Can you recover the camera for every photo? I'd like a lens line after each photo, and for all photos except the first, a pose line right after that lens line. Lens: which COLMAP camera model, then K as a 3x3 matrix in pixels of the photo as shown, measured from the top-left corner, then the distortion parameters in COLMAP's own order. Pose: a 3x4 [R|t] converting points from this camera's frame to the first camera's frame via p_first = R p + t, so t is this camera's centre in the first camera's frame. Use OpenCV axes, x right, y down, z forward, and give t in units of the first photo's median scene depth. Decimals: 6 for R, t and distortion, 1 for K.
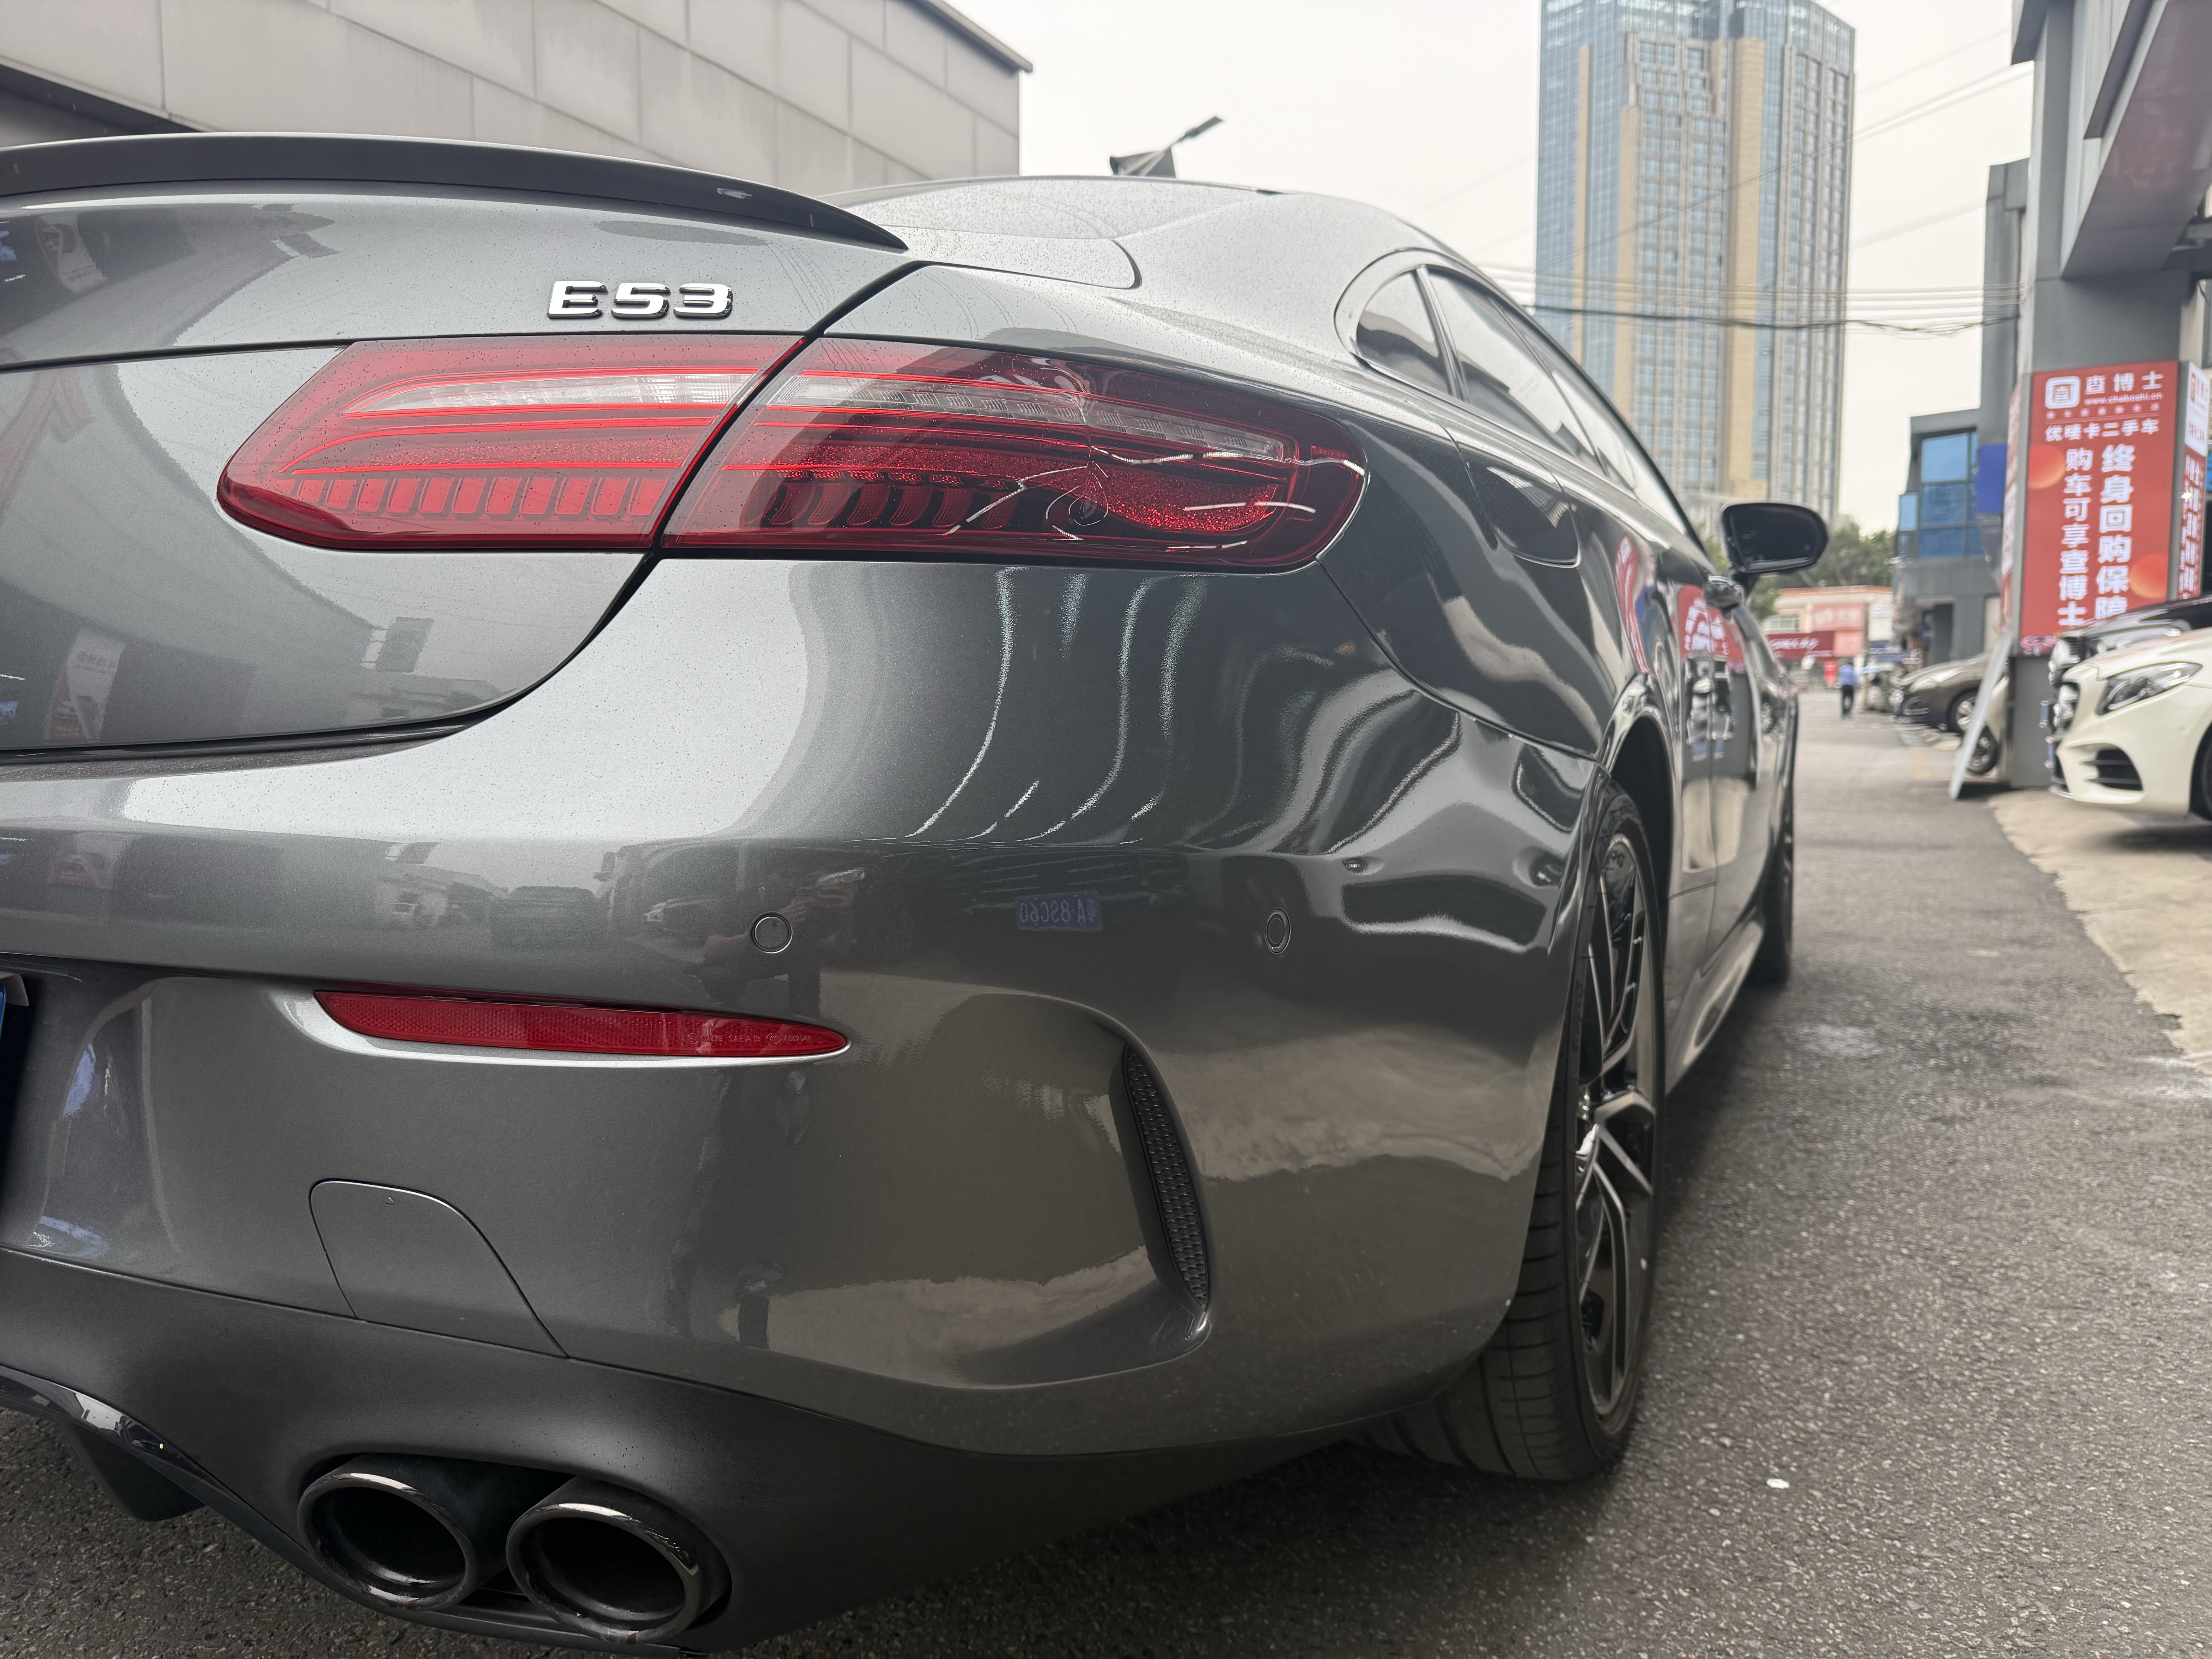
lens RADIAL K [[1563.1, 0, 1101.9], [0, 1563.1, 827.0], [0, 0, 1]] dist [0.039501, -0.048750]
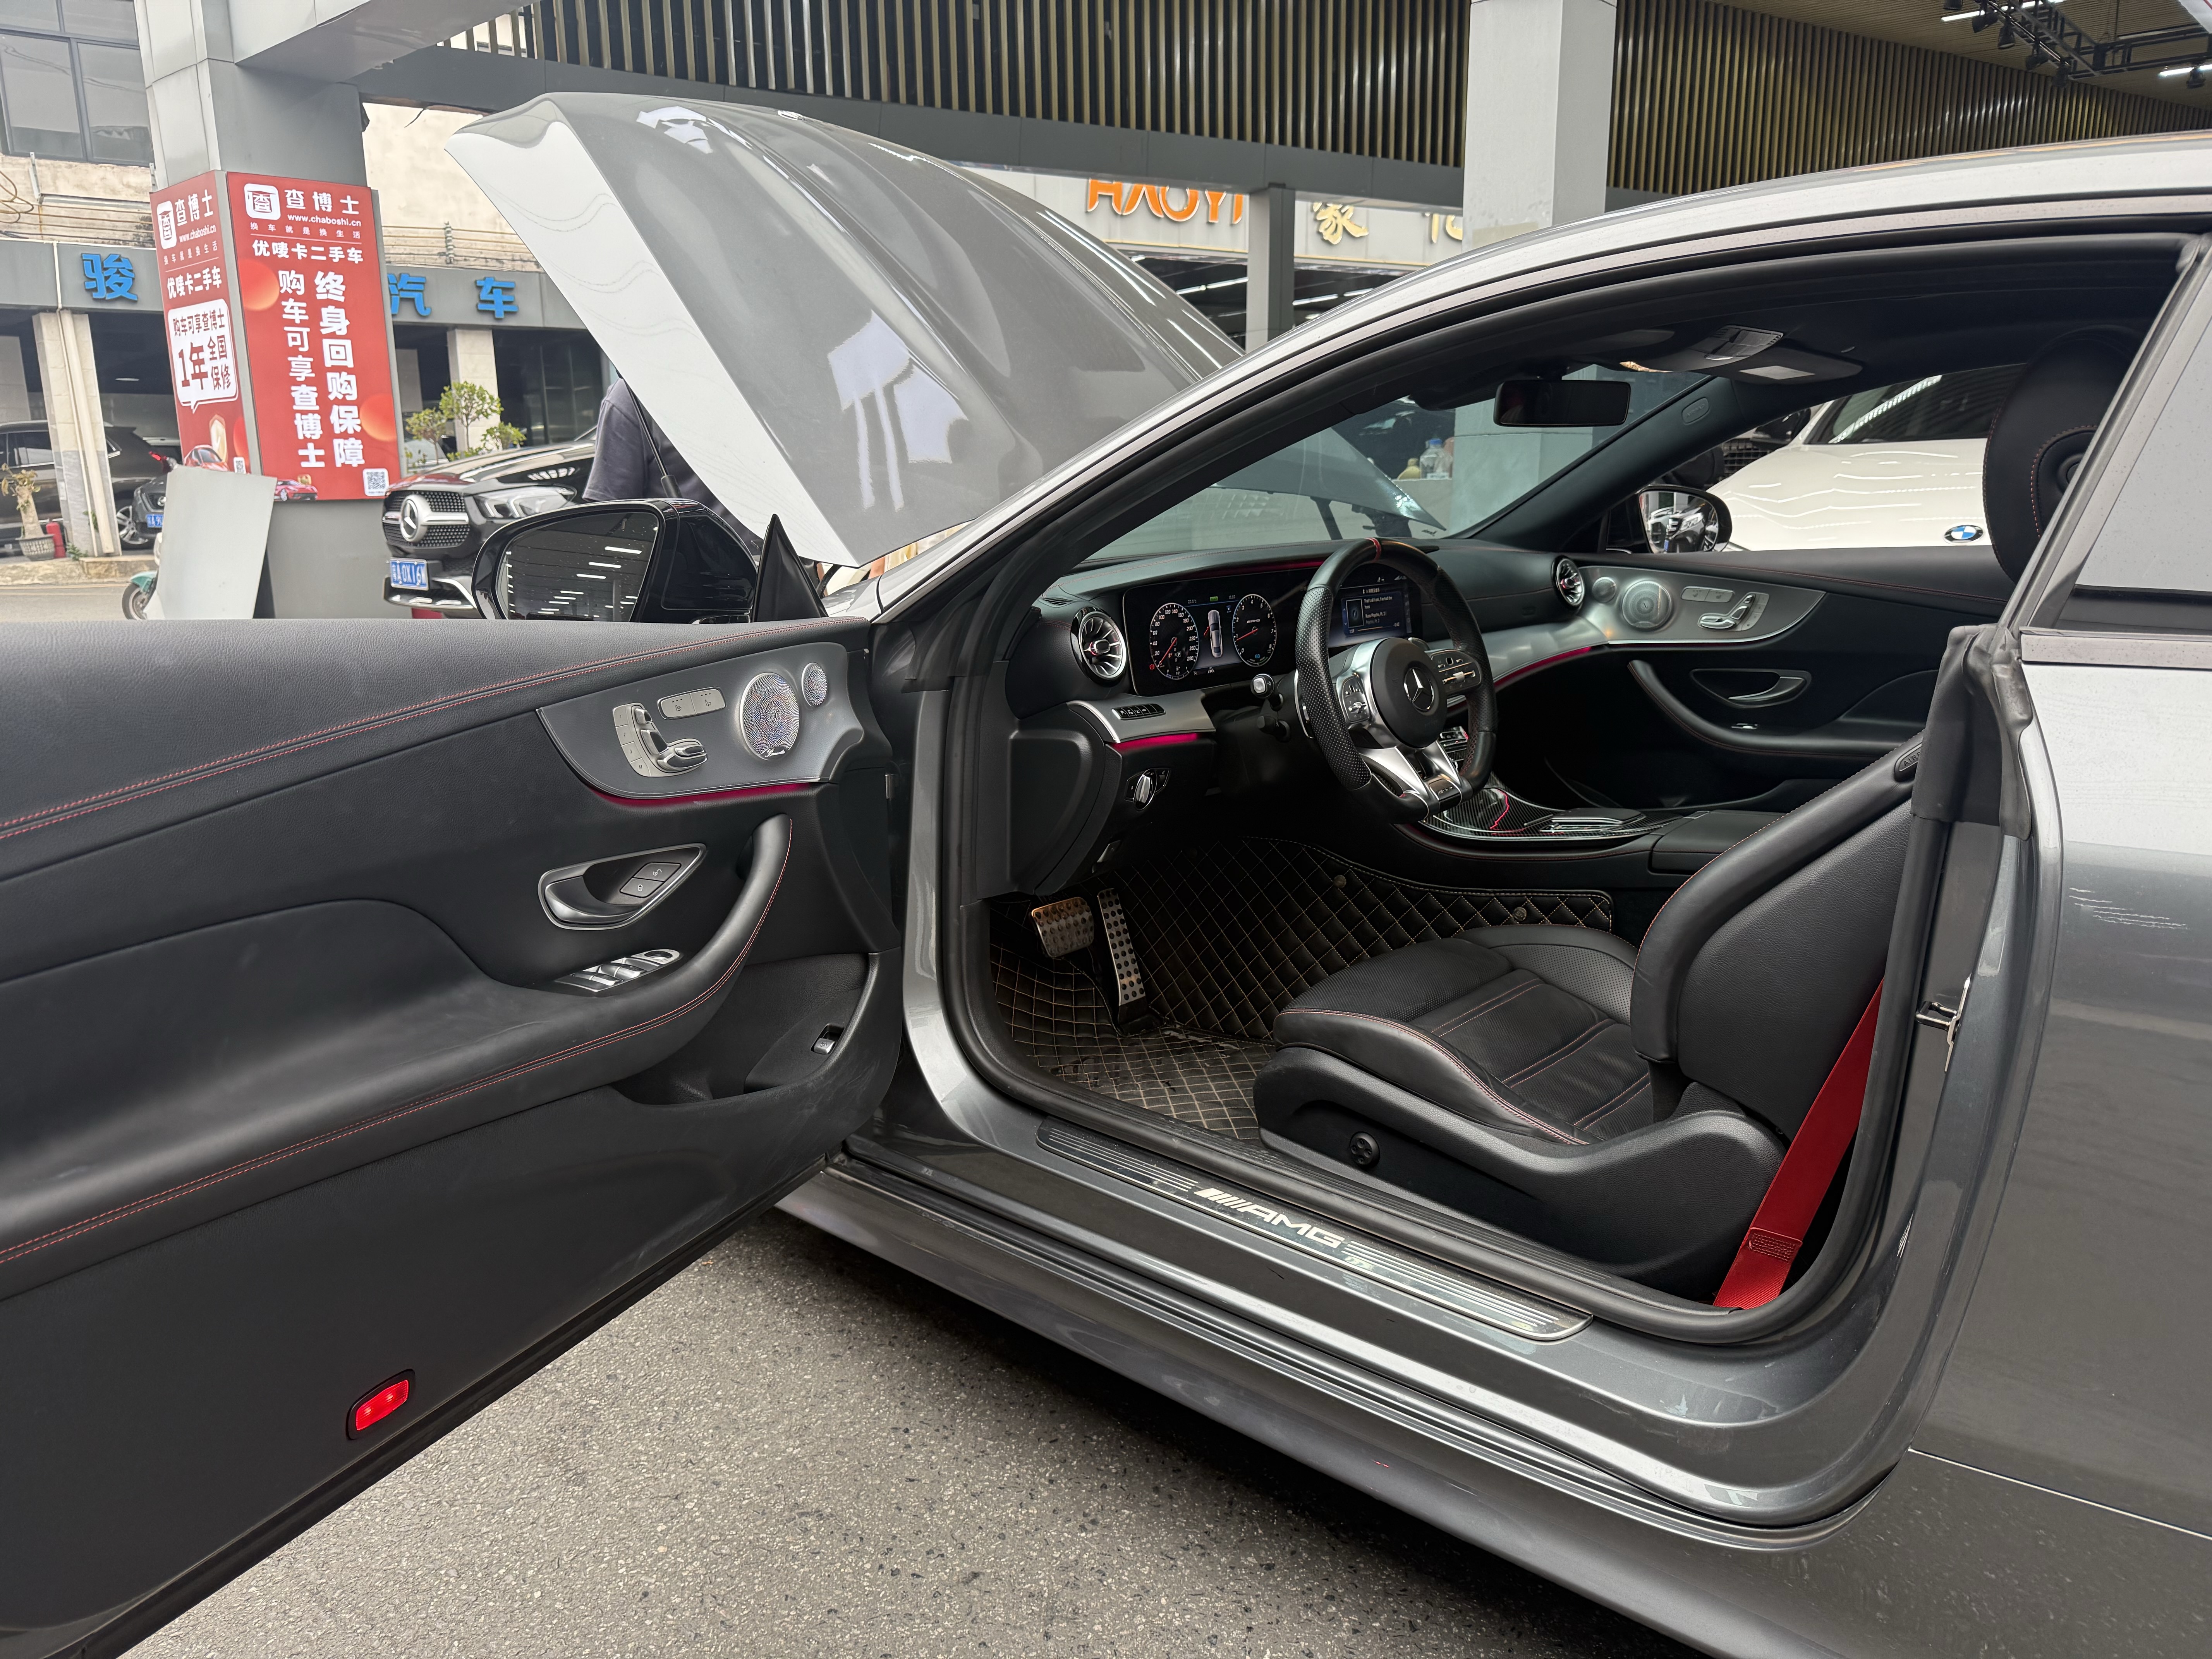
lens RADIAL K [[1563.1, 0, 1101.6], [0, 1563.1, 829.5], [0, 0, 1]] dist [0.039501, -0.048750]
pose [[0.268701, -0.215755, 0.938749, -0.175278], [0.091663, 0.975895, 0.198056, -0.062699], [-0.958852, 0.032831, 0.282000, 0.307743]]
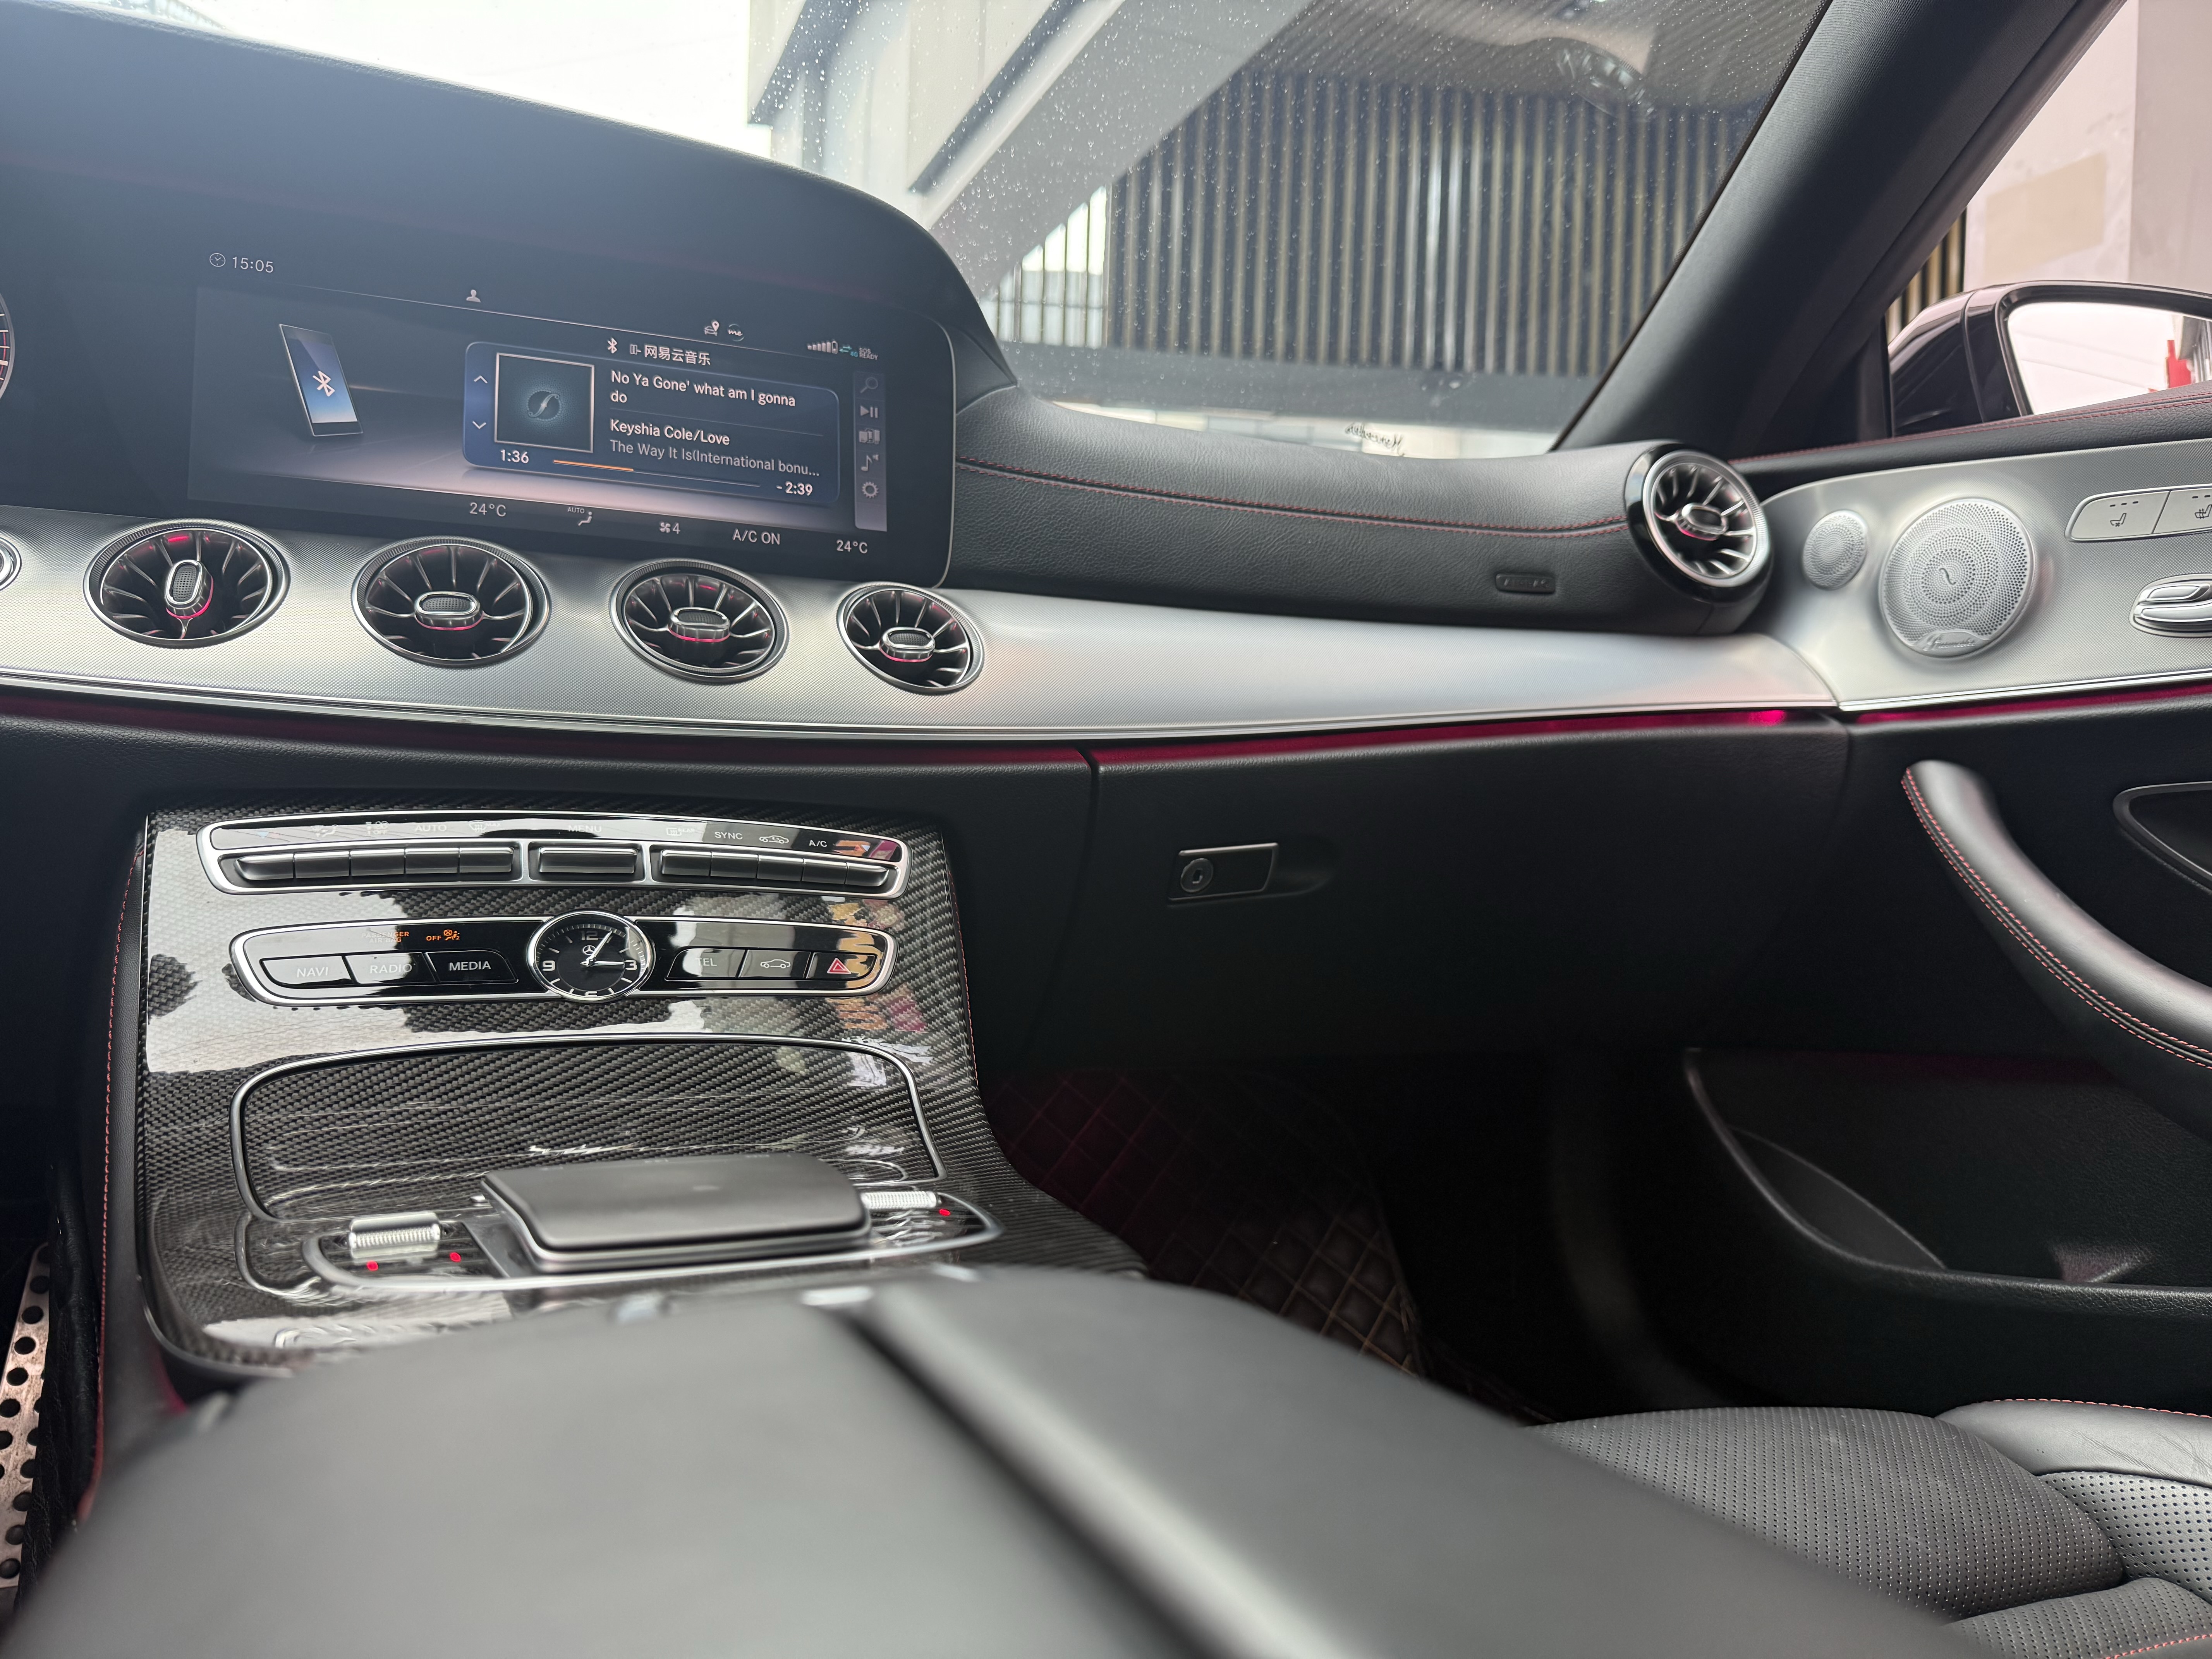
lens RADIAL K [[1563.1, 0, 1137.3], [0, 1563.1, 848.0], [0, 0, 1]] dist [0.039501, -0.048750]
pose [[0.637539, 0.005562, 0.770398, 0.014680], [0.028140, 0.999139, -0.030501, -0.024299], [-0.769904, 0.041125, 0.636833, 0.275282]]
